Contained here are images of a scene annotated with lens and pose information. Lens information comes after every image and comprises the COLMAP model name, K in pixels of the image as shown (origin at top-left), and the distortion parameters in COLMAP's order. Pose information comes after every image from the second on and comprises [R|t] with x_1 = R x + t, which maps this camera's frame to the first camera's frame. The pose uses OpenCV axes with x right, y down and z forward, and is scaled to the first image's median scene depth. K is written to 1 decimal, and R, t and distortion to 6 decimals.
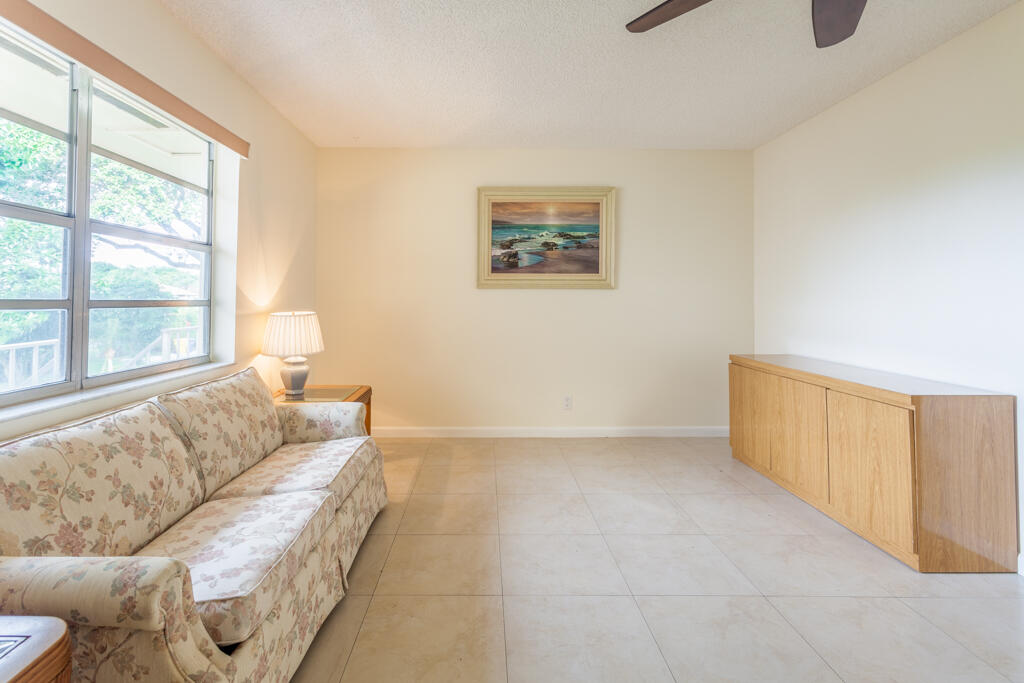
lens RADIAL K [[440.9, 0, 484.2], [0, 440.9, 288.4], [0, 0, 1]] dist [-0.000869, 0.000040]
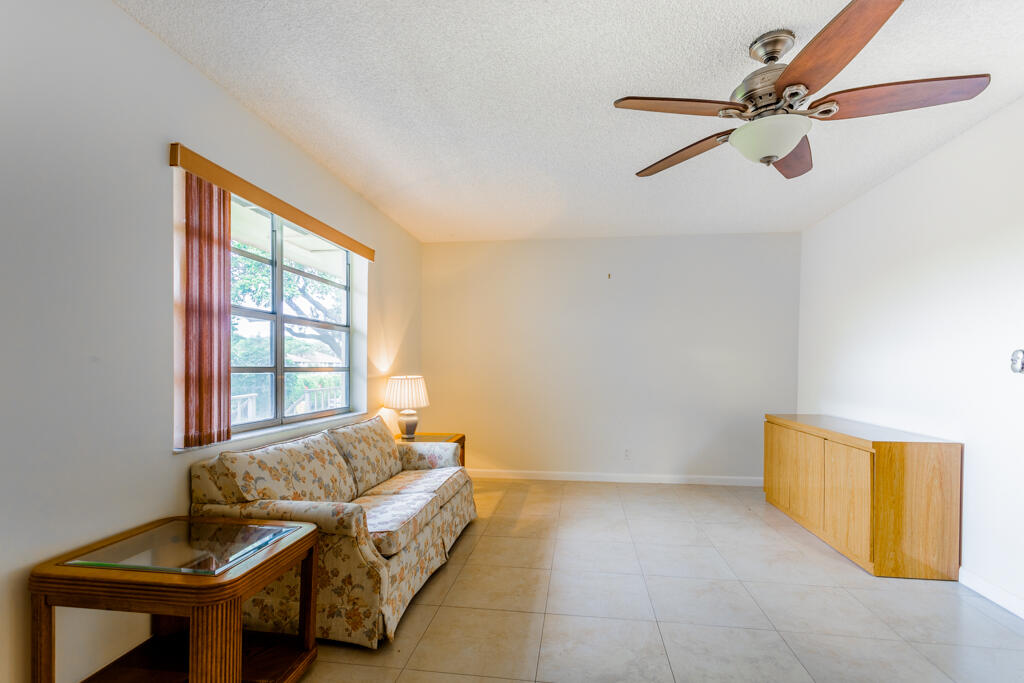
lens RADIAL K [[443.2, 0, 529.8], [0, 443.2, 370.0], [0, 0, 1]] dist [0.000682, 0.000104]
pose [[0.993689, 0.001552, -0.112163, 0.102928], [0.002209, 0.999440, 0.033400, -0.010325], [0.112152, -0.033437, 0.993128, -0.342152]]
